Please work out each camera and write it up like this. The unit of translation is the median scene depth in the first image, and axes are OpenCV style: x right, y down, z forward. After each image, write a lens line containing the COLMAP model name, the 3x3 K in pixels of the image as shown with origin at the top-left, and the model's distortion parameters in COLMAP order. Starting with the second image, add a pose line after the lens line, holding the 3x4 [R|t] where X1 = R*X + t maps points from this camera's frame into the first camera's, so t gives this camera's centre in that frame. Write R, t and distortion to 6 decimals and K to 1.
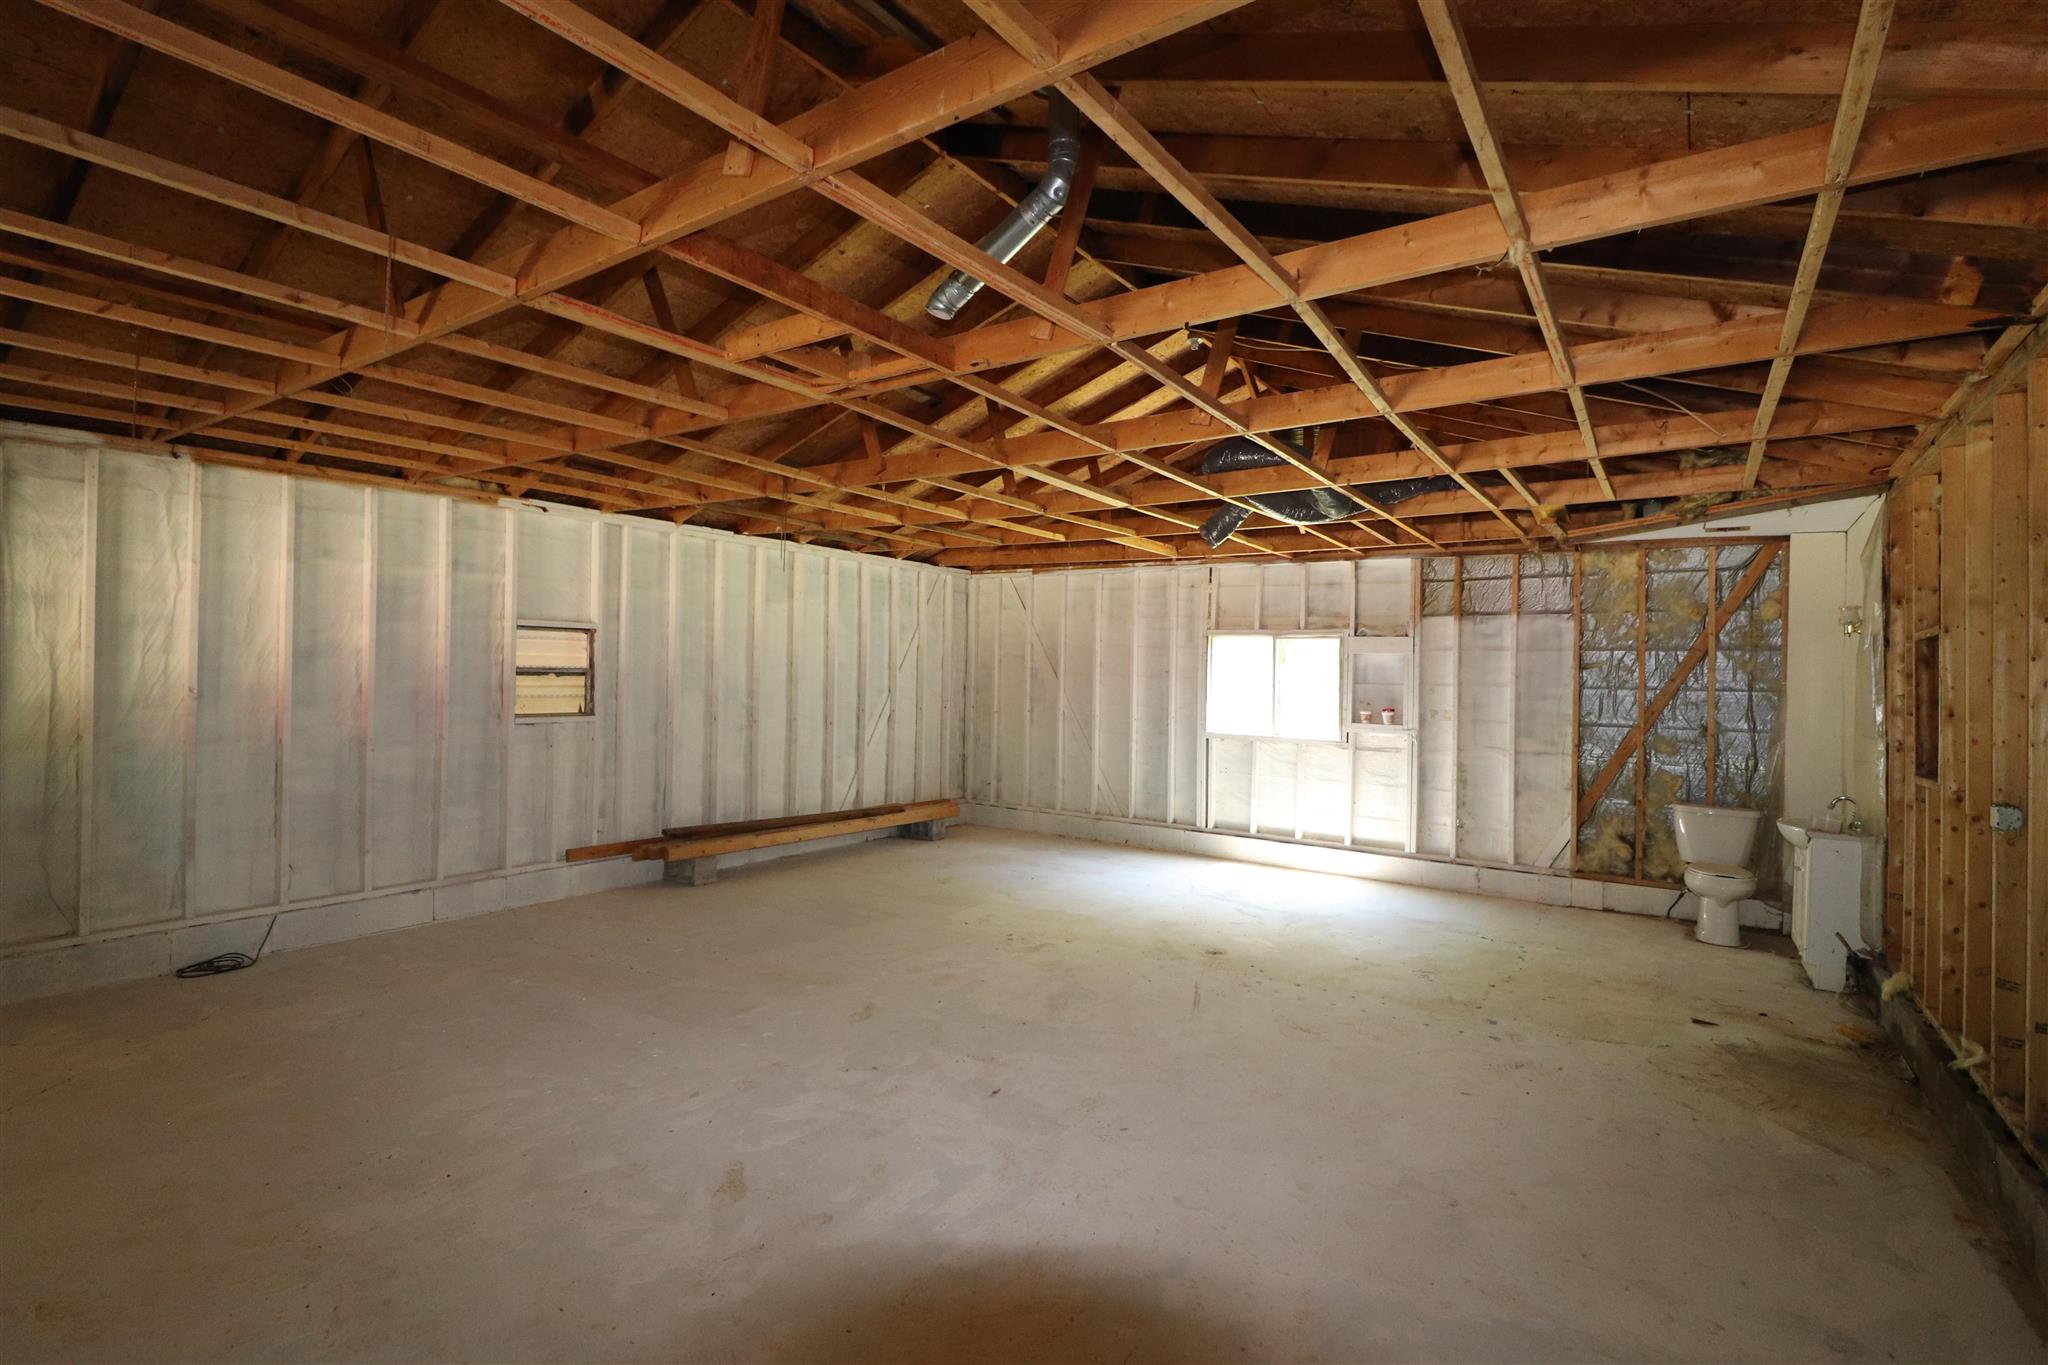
lens RADIAL K [[956.4, 0, 1020.4], [0, 956.4, 665.7], [0, 0, 1]] dist [-0.001648, -0.009921]
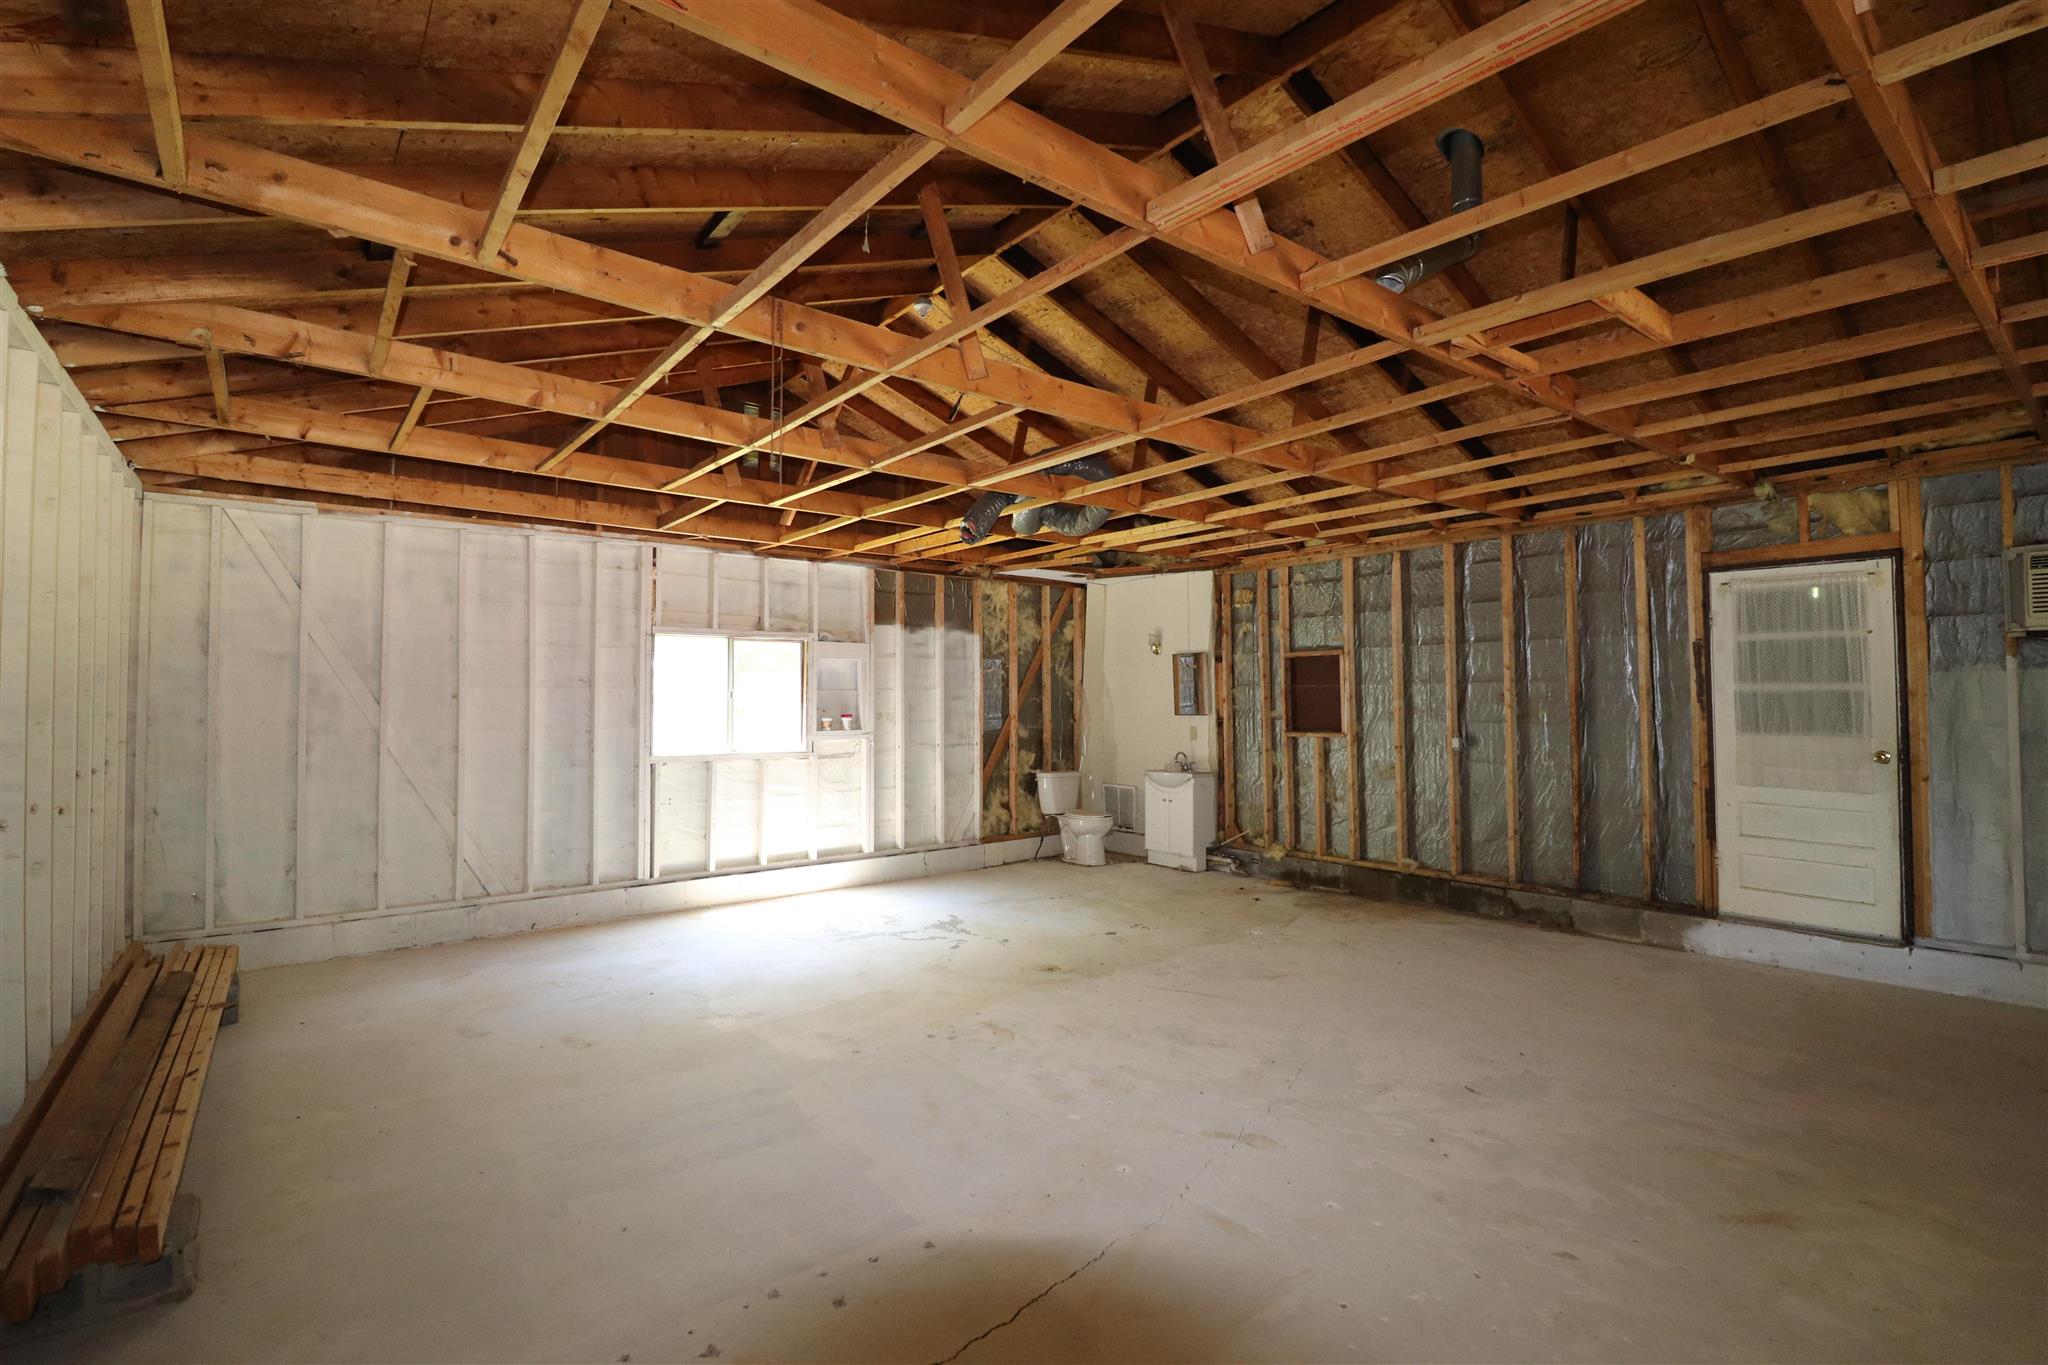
lens RADIAL K [[955.3, 0, 1030.9], [0, 955.3, 671.1], [0, 0, 1]] dist [-0.002610, -0.011338]
pose [[0.278667, -0.001151, 0.960387, -0.536276], [-0.000223, 0.999999, 0.001264, -0.001668], [-0.960388, -0.000566, 0.278666, 0.550290]]
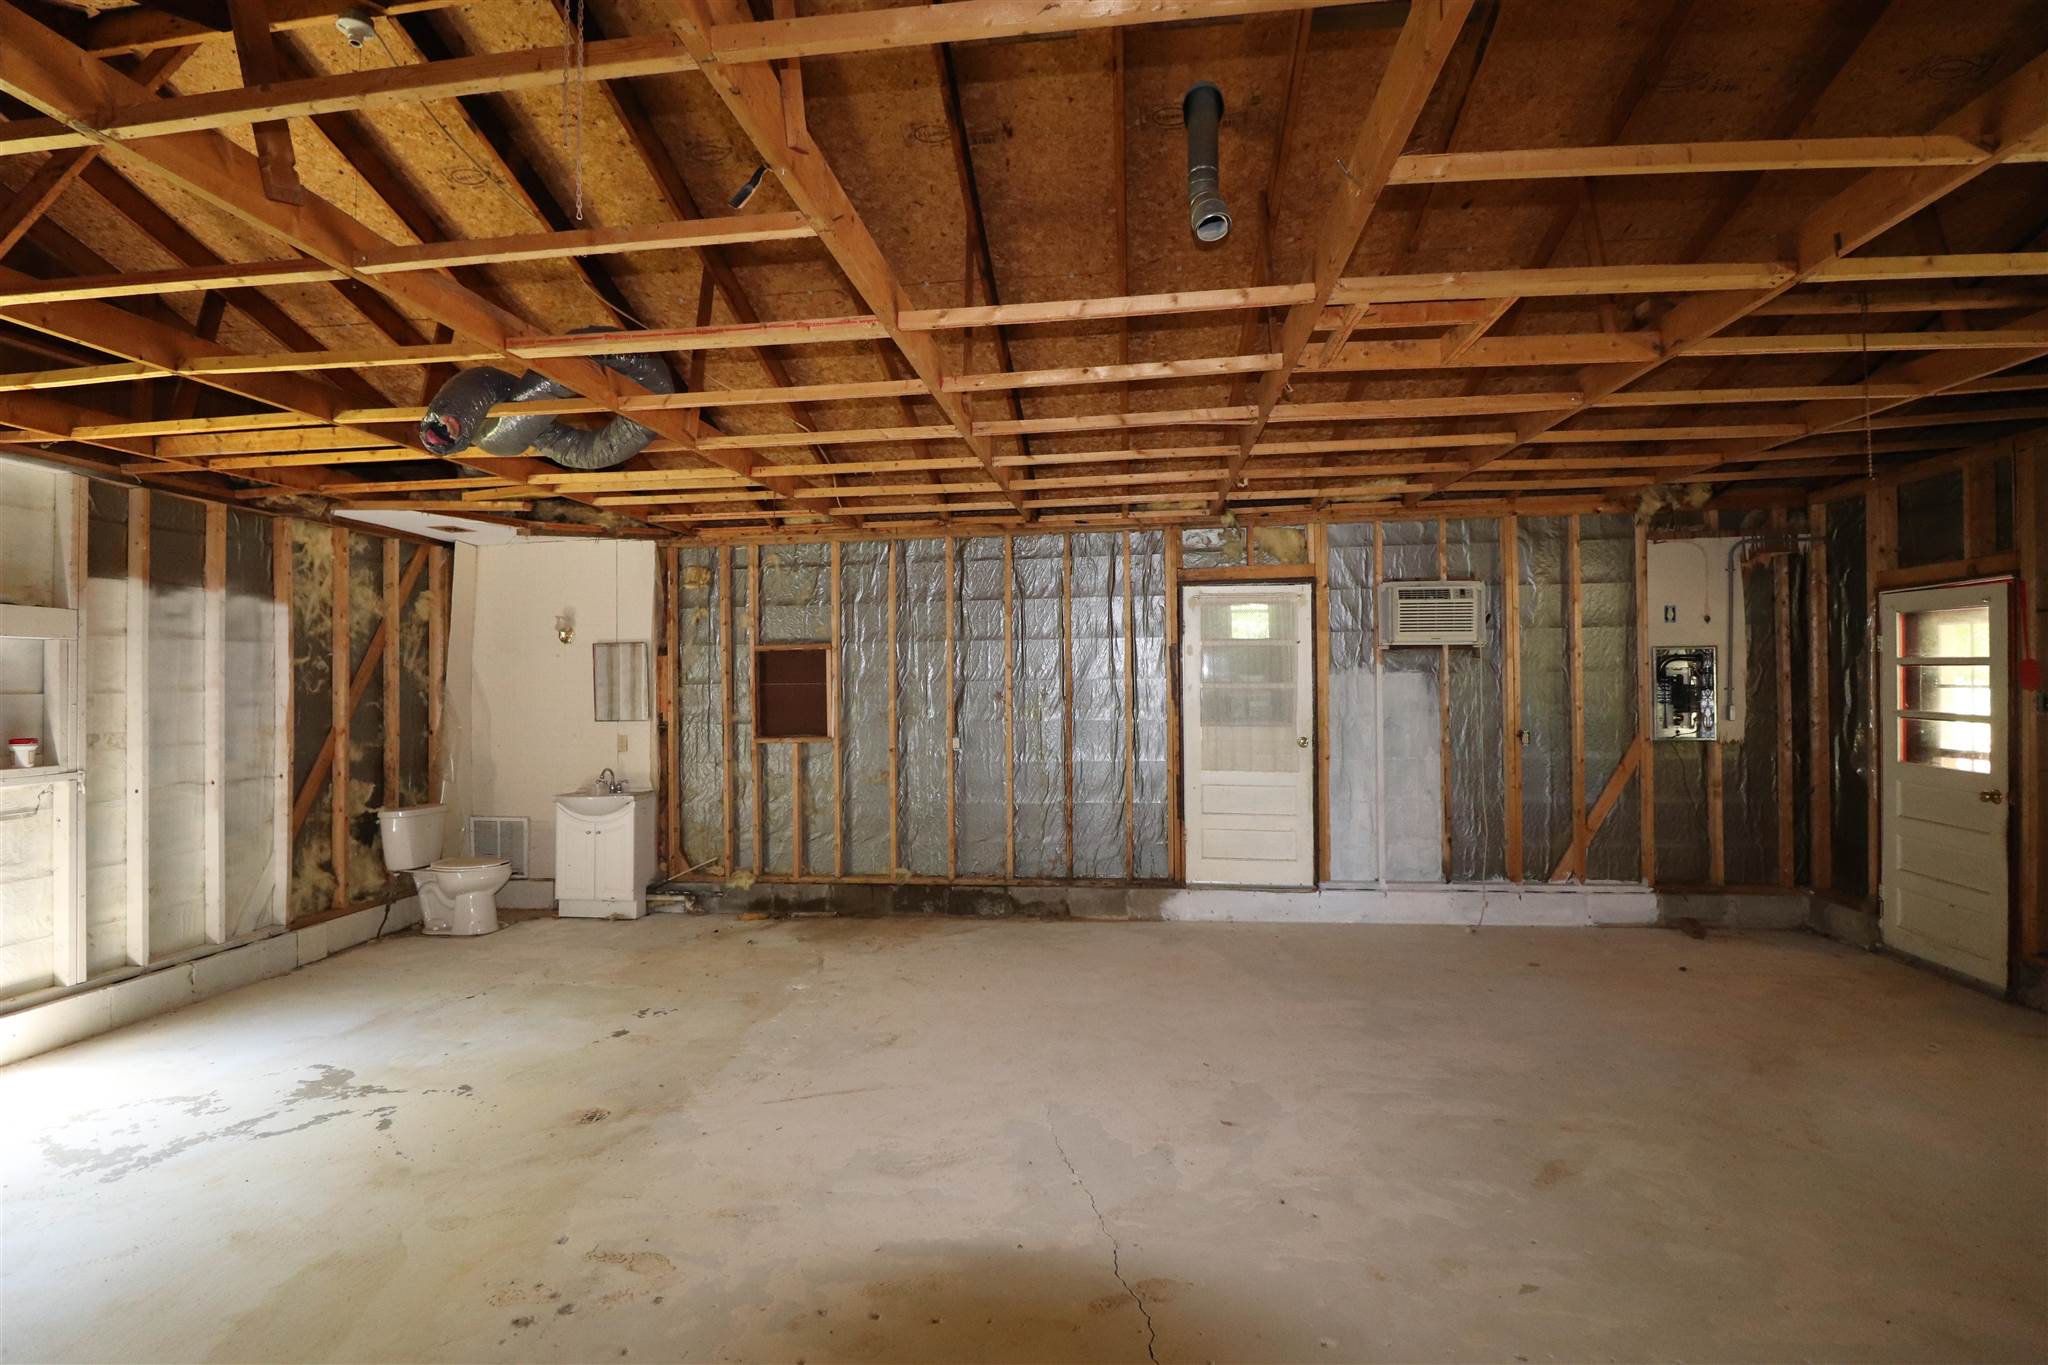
lens RADIAL K [[948.2, 0, 1027.7], [0, 948.2, 672.2], [0, 0, 1]] dist [0.001204, -0.013811]
pose [[-0.470121, -0.009334, 0.882553, -0.359032], [-0.013151, 0.999907, 0.003570, -0.002072], [-0.882504, -0.009928, -0.470200, 0.765838]]
